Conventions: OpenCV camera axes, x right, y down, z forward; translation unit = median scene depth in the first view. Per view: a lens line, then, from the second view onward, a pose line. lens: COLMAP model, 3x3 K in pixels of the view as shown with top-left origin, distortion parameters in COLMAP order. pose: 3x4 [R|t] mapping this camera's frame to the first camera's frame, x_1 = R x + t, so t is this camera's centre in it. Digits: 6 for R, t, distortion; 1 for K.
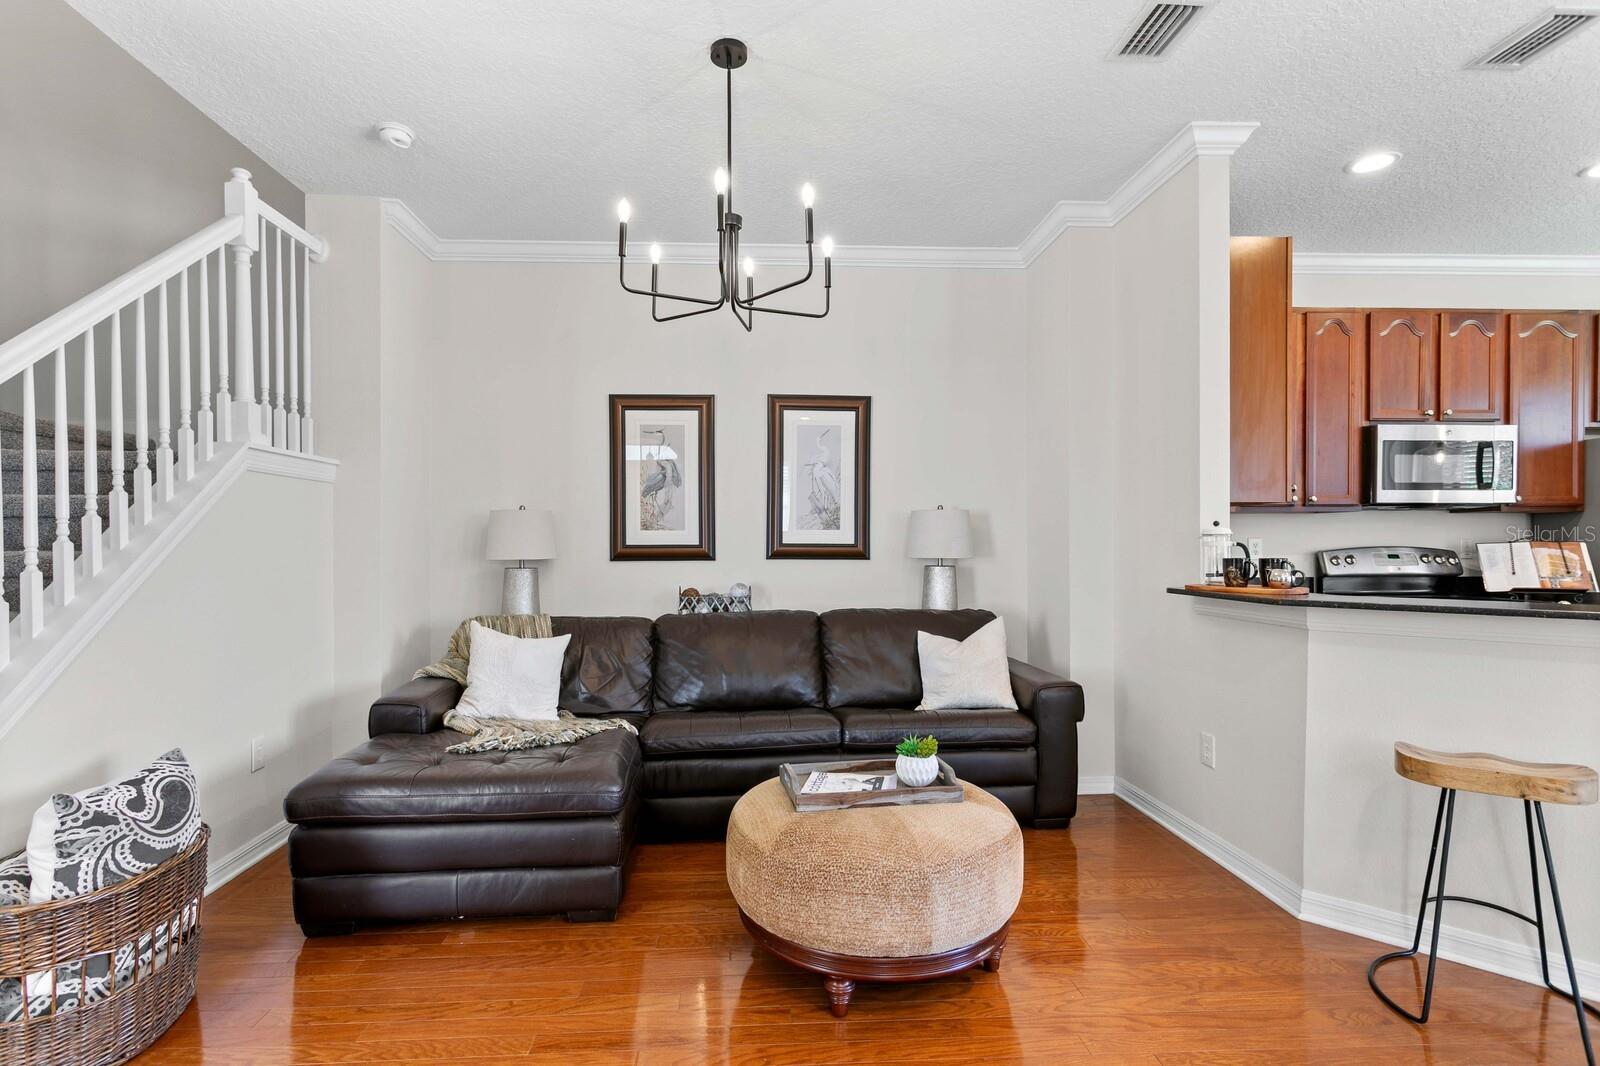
lens RADIAL K [[774.6, 0, 780.4], [0, 774.6, 546.9], [0, 0, 1]] dist [0.004029, 0.000785]
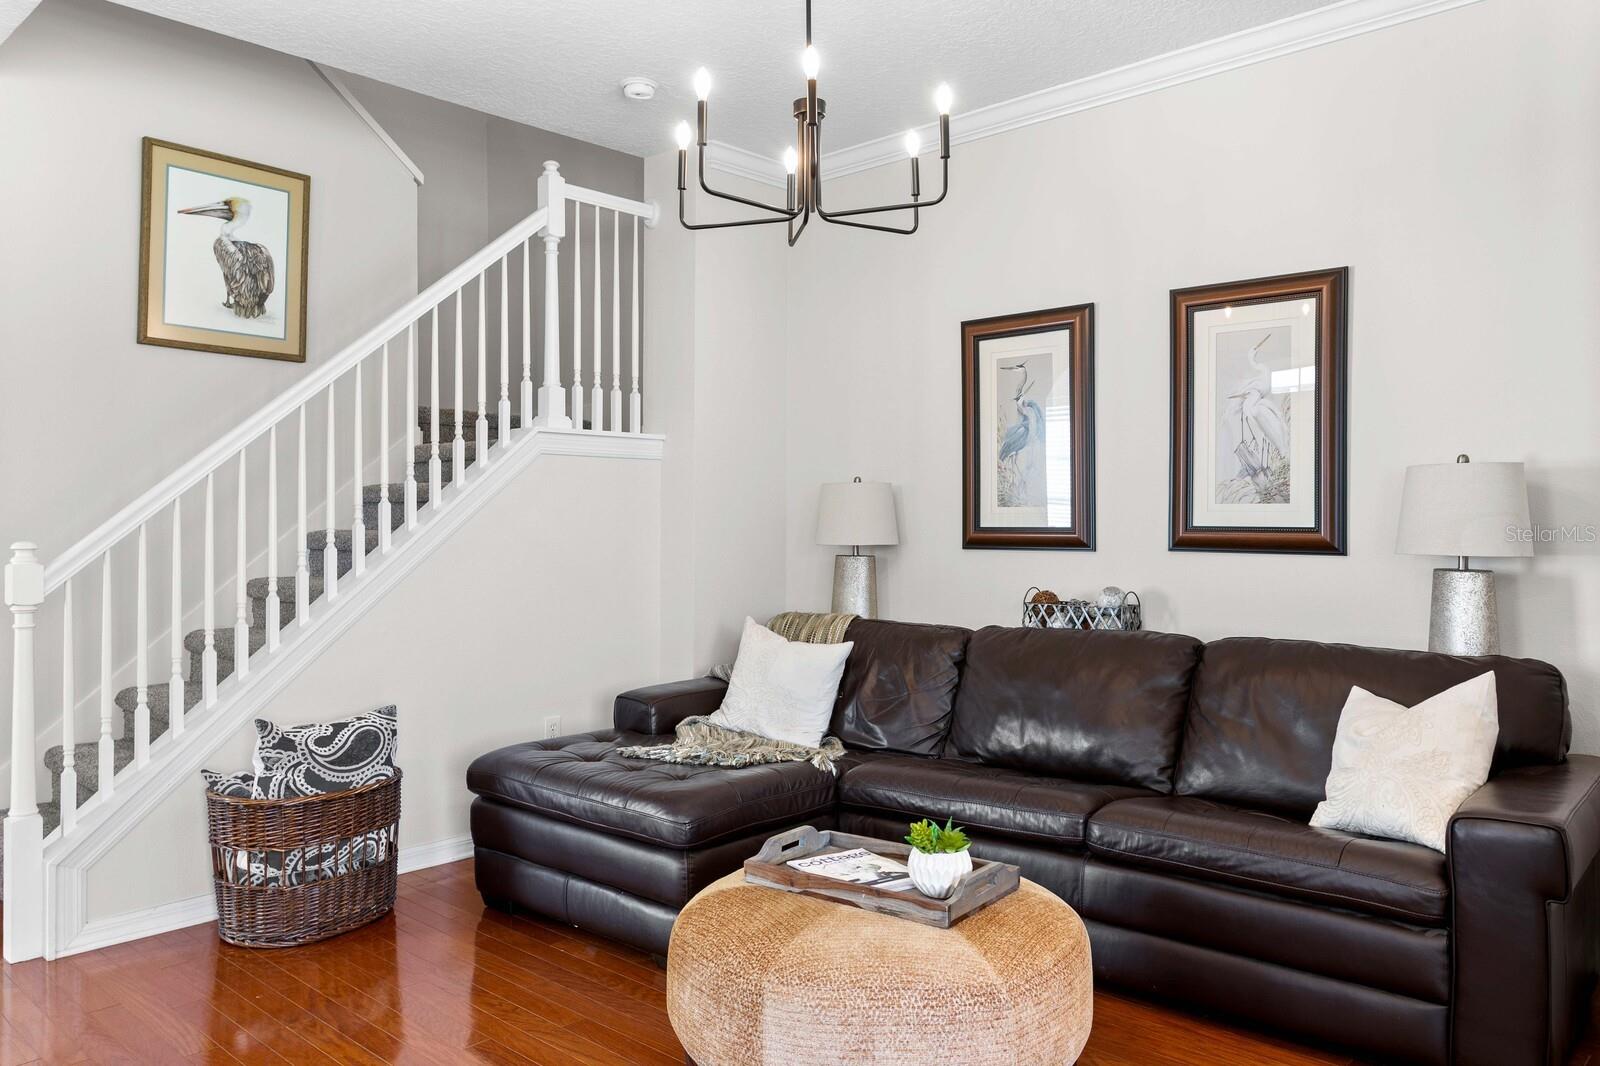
lens RADIAL K [[1157.4, 0, 776.0], [0, 1157.4, 506.3], [0, 0, 1]] dist [0.001692, 0.001451]
pose [[0.690795, -0.007743, -0.723010, 0.463917], [-0.003956, 0.999887, -0.014488, -0.005890], [0.723040, 0.012868, 0.690686, 0.122558]]
